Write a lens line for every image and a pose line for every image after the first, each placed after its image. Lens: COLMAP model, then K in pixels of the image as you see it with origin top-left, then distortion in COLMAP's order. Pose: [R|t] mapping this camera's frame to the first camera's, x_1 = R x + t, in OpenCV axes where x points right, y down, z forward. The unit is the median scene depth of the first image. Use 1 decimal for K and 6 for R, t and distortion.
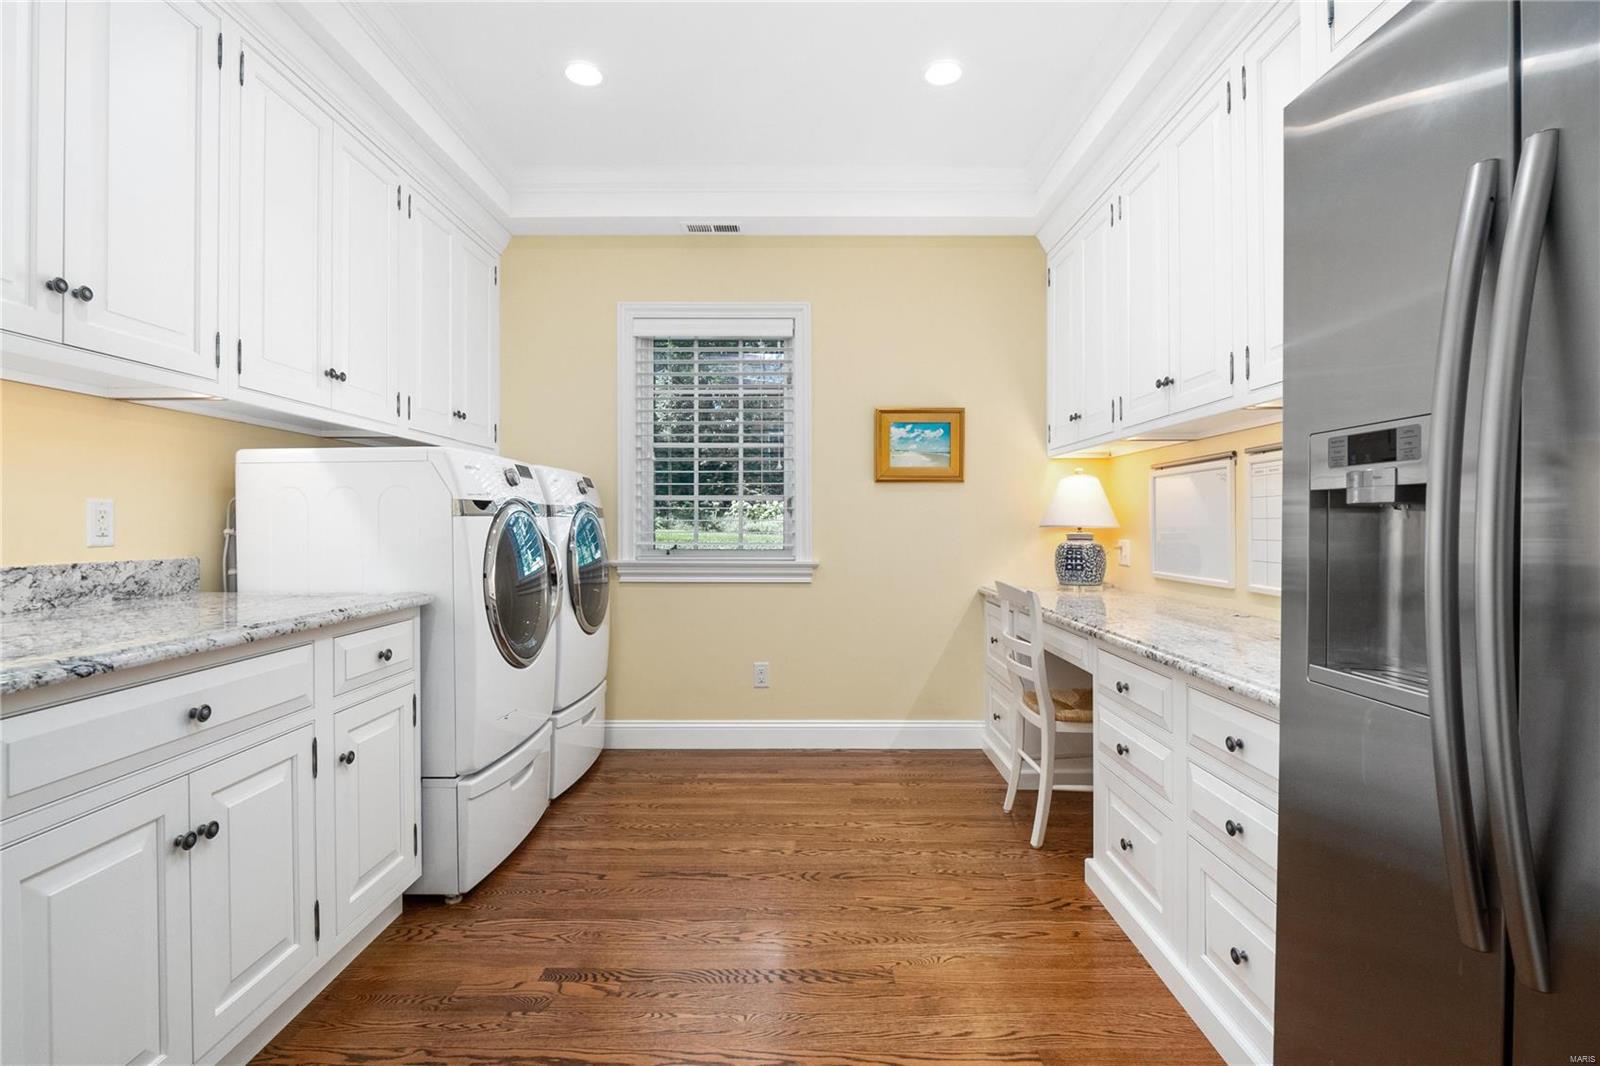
lens RADIAL K [[749.4, 0, 797.6], [0, 749.4, 527.1], [0, 0, 1]] dist [-0.003837, -0.001963]
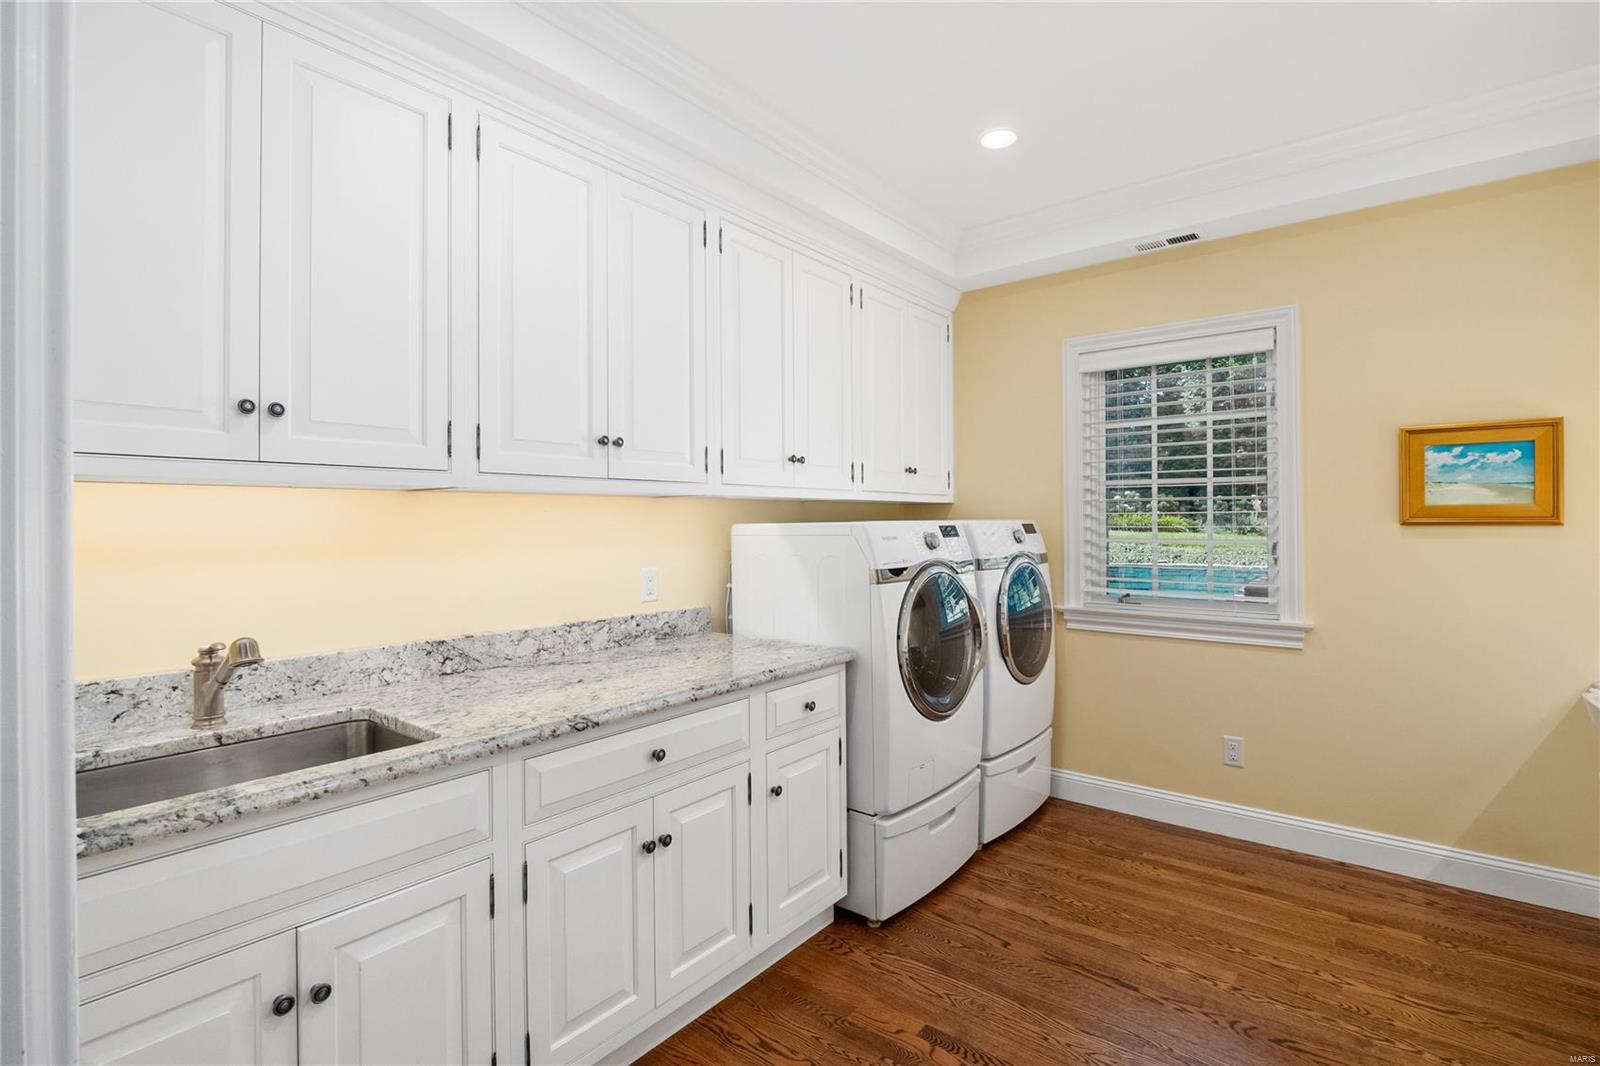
lens RADIAL K [[749.4, 0, 802.2], [0, 749.4, 528.1], [0, 0, 1]] dist [-0.003837, -0.001963]
pose [[0.789004, -0.002675, -0.614382, 0.144241], [0.003148, 0.999995, -0.000311, -0.093814], [0.614380, -0.001689, 0.789009, 0.043840]]
